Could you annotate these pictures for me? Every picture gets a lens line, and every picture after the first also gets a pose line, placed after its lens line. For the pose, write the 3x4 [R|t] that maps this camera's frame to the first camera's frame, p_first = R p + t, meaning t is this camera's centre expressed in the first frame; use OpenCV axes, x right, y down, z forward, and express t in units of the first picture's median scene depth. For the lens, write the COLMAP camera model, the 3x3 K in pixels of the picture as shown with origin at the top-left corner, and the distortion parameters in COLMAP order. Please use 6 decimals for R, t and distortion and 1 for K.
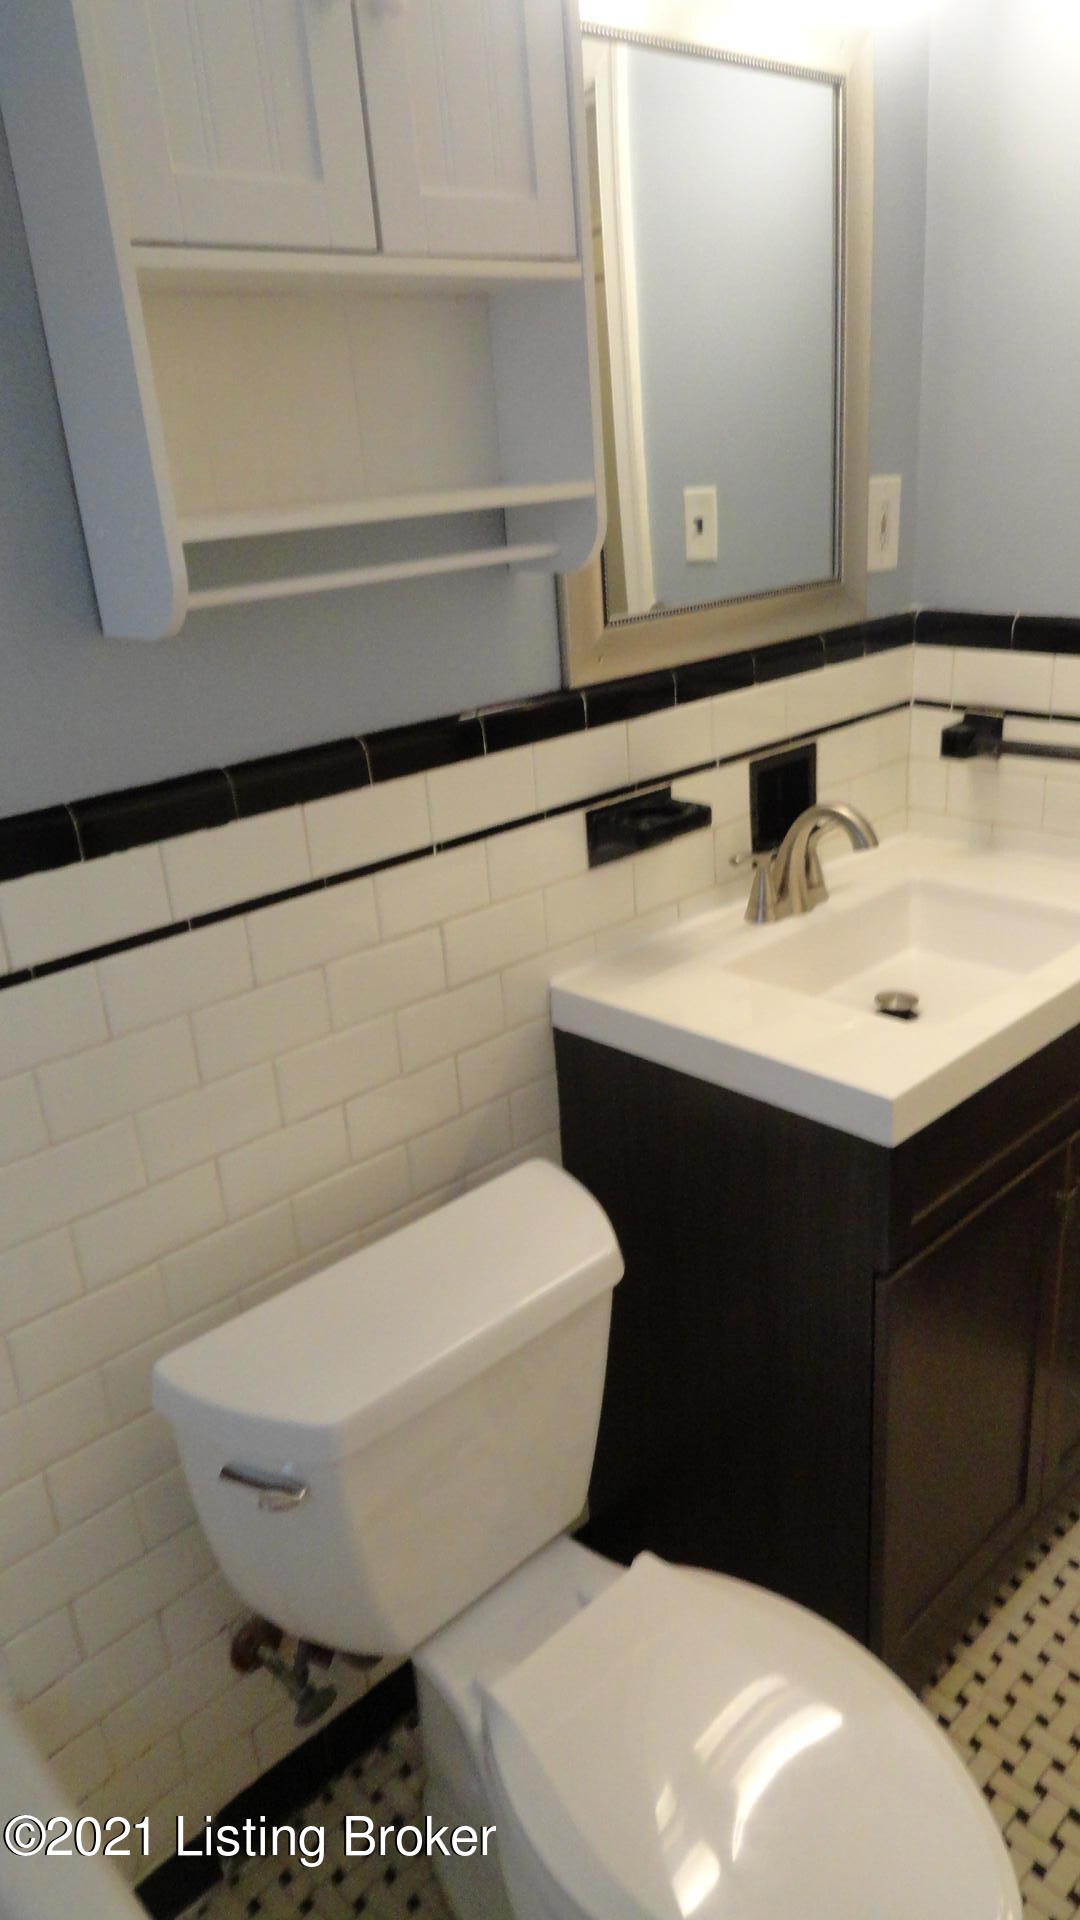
lens RADIAL K [[1310.3, 0, 540.0], [0, 1310.3, 960.0], [0, 0, 1]] dist [0.003258, 0.000752]
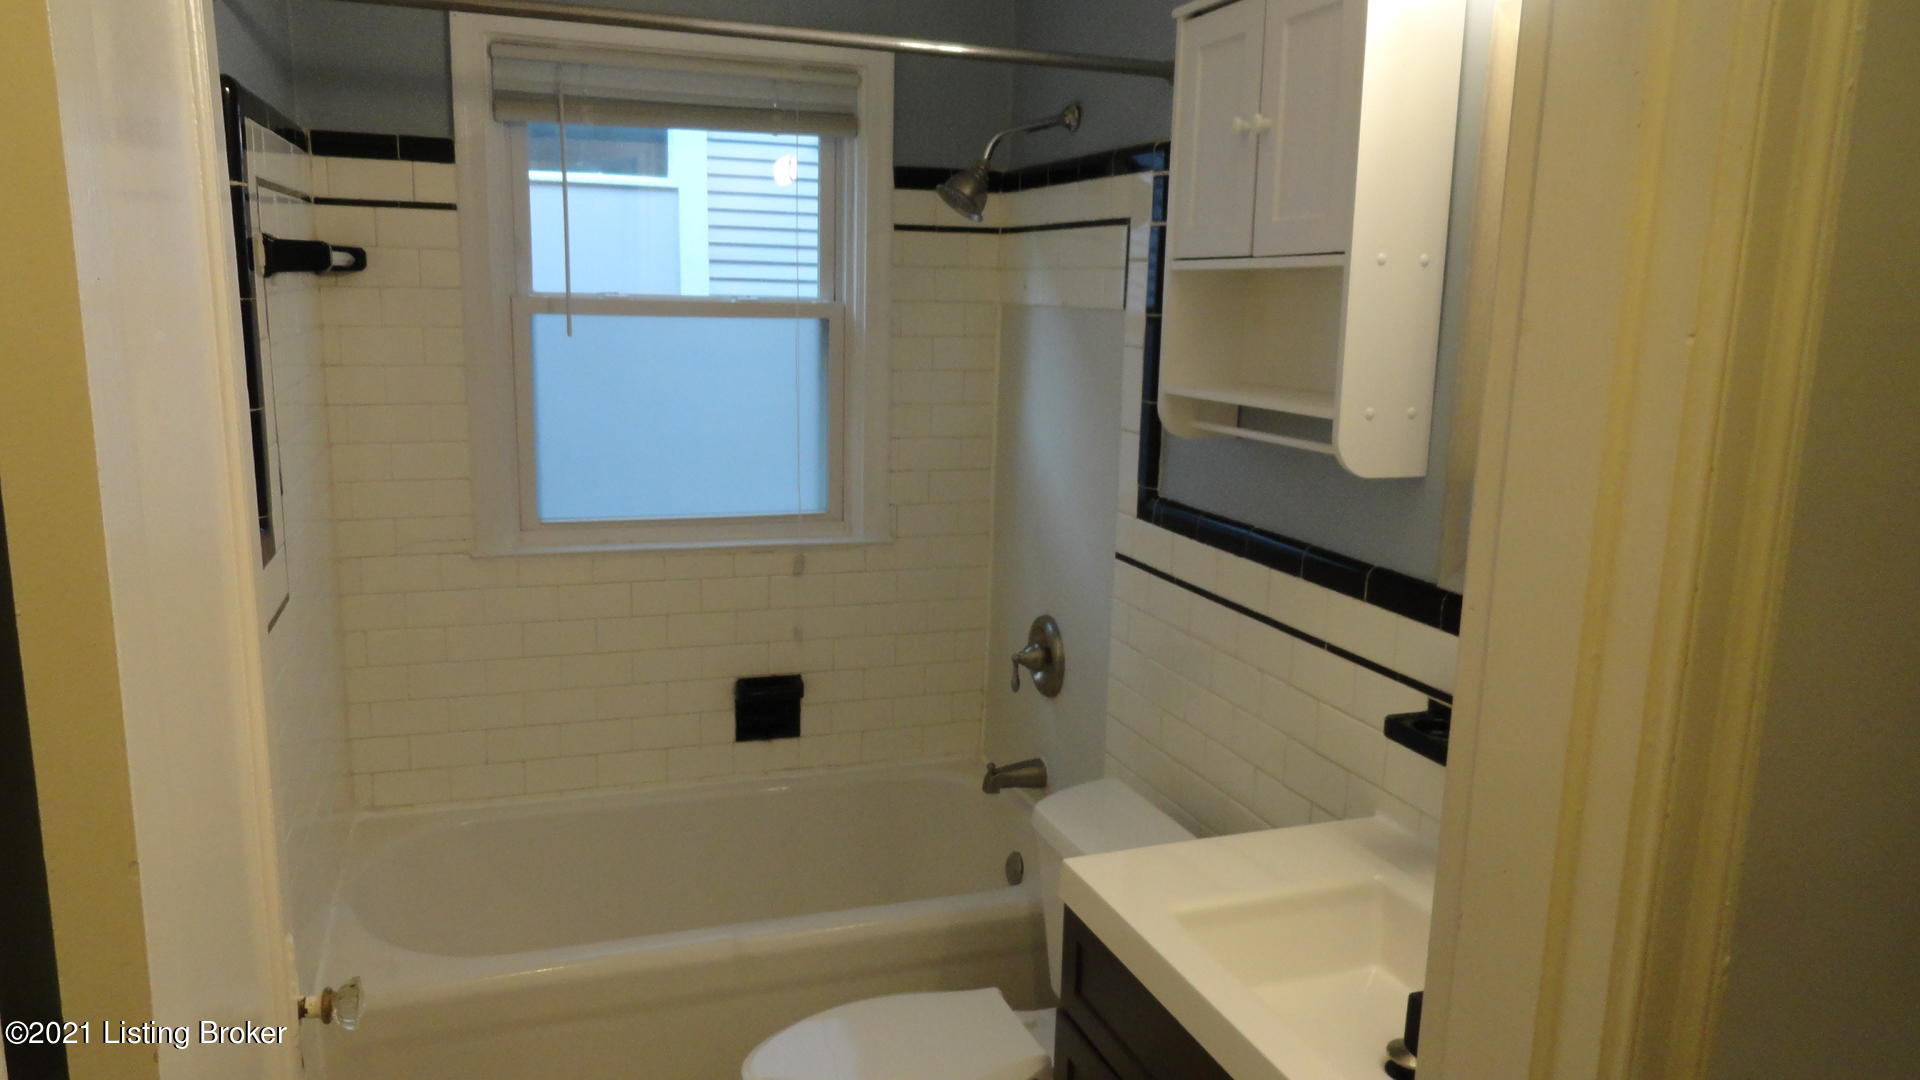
lens RADIAL K [[1310.3, 0, 960.0], [0, 1310.3, 540.0], [0, 0, 1]] dist [0.003258, 0.000752]
pose [[-0.388147, 0.216107, -0.895902, 1.540193], [-0.353007, 0.863114, 0.361138, -0.652570], [0.851310, 0.456434, -0.258728, 1.192591]]
